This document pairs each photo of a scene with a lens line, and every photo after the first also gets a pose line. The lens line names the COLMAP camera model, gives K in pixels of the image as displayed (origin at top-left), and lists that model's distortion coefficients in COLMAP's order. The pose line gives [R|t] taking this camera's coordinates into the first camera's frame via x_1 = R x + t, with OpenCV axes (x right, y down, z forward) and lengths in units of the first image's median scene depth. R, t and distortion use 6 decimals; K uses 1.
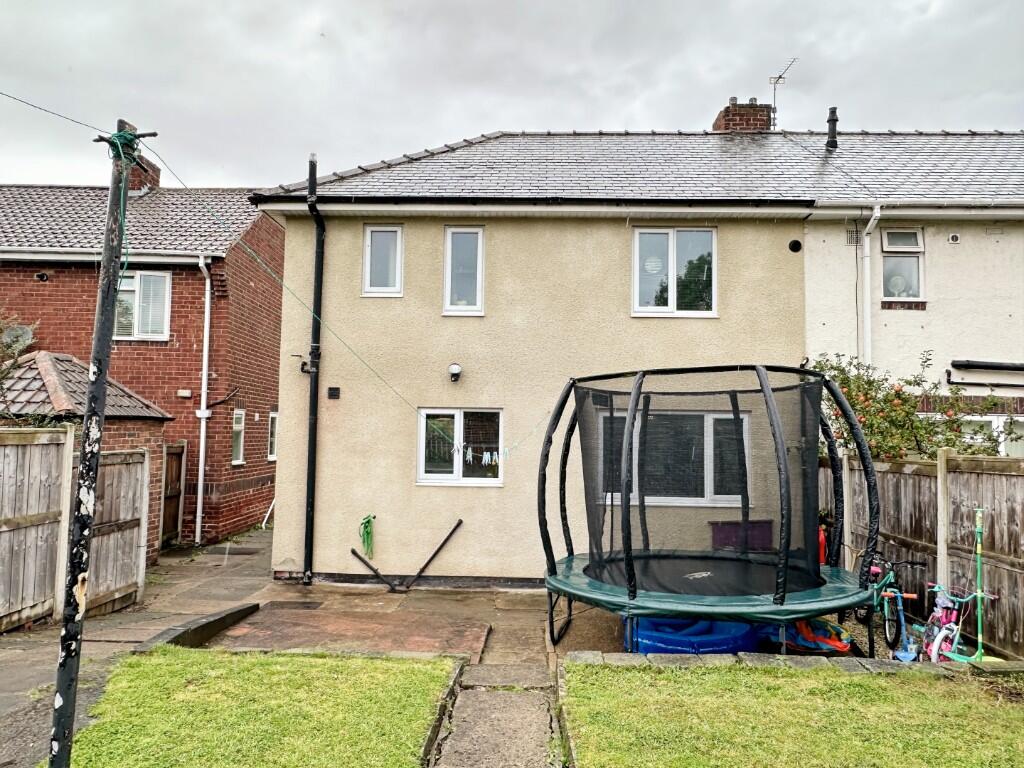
lens RADIAL K [[674.8, 0, 512.6], [0, 674.8, 391.3], [0, 0, 1]] dist [-0.001523, -0.004281]
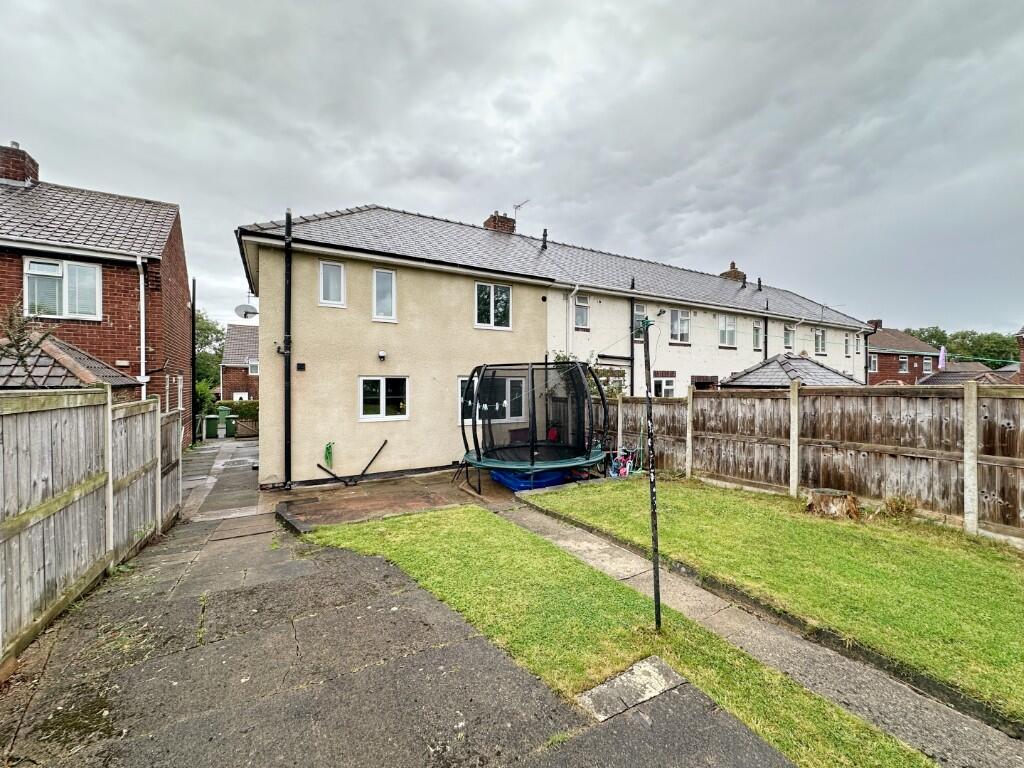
lens RADIAL K [[406.1, 0, 510.9], [0, 406.1, 384.4], [0, 0, 1]] dist [-0.000905, -0.000274]
pose [[0.852285, -0.019580, 0.522710, -0.345150], [-0.019178, 0.997458, 0.068634, -0.031623], [-0.522725, -0.068520, 0.849743, -0.053810]]
